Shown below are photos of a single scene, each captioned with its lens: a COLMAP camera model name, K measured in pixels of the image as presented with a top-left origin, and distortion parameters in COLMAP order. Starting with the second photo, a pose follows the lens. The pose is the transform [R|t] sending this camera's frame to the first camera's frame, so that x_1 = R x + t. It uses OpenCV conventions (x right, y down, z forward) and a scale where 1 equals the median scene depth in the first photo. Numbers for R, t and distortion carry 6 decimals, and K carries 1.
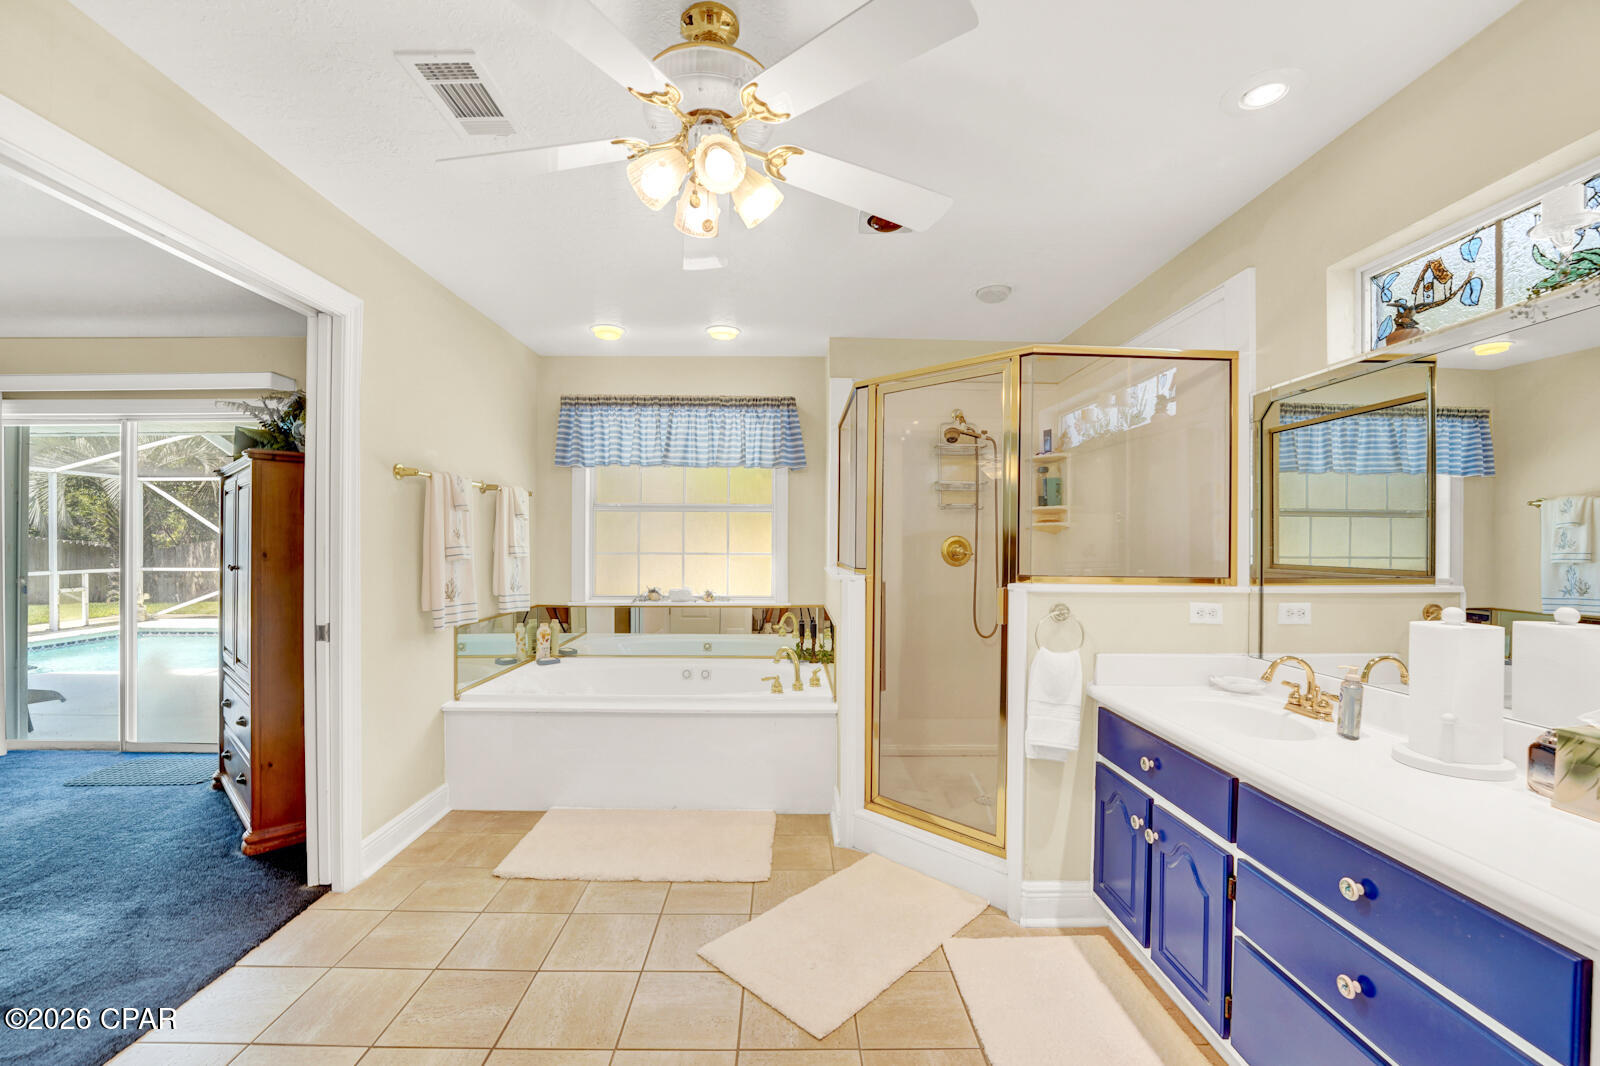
lens RADIAL K [[660.2, 0, 786.3], [0, 660.2, 542.3], [0, 0, 1]] dist [-0.013138, -0.000549]
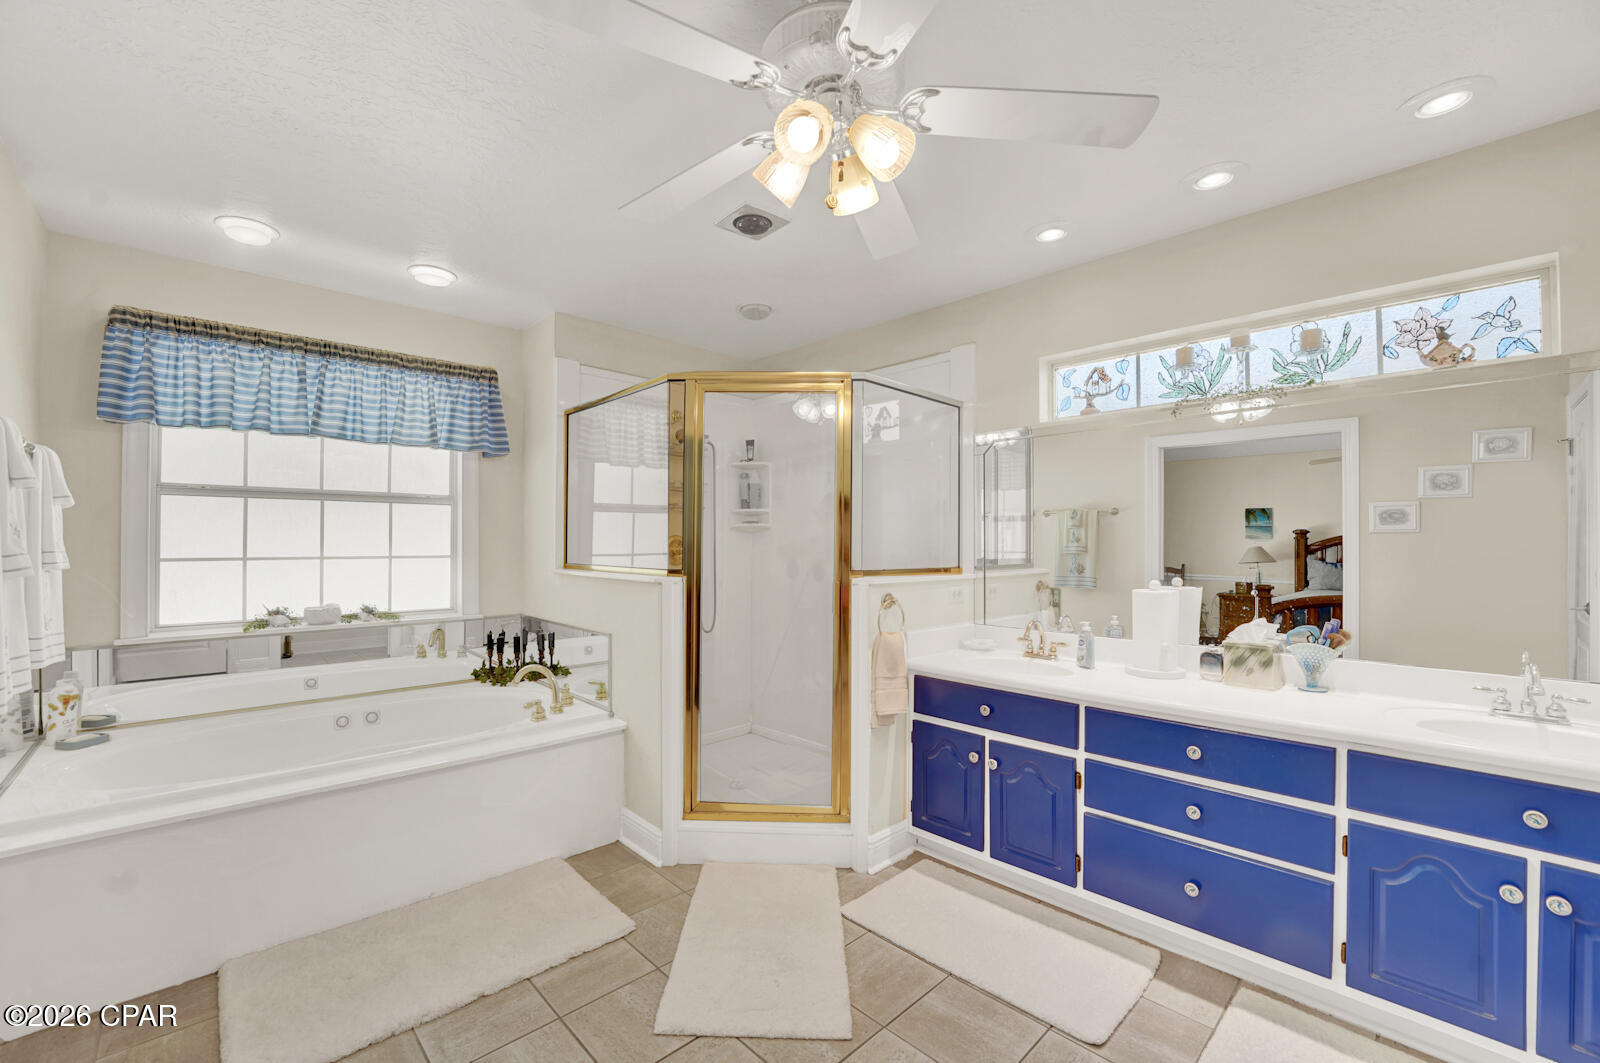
lens RADIAL K [[655.7, 0, 788.7], [0, 655.7, 533.8], [0, 0, 1]] dist [-0.023207, 0.001787]
pose [[0.739155, 0.004045, 0.673524, -0.292518], [0.002256, 0.999961, -0.008481, -0.002655], [-0.673532, 0.007788, 0.739117, 0.139059]]
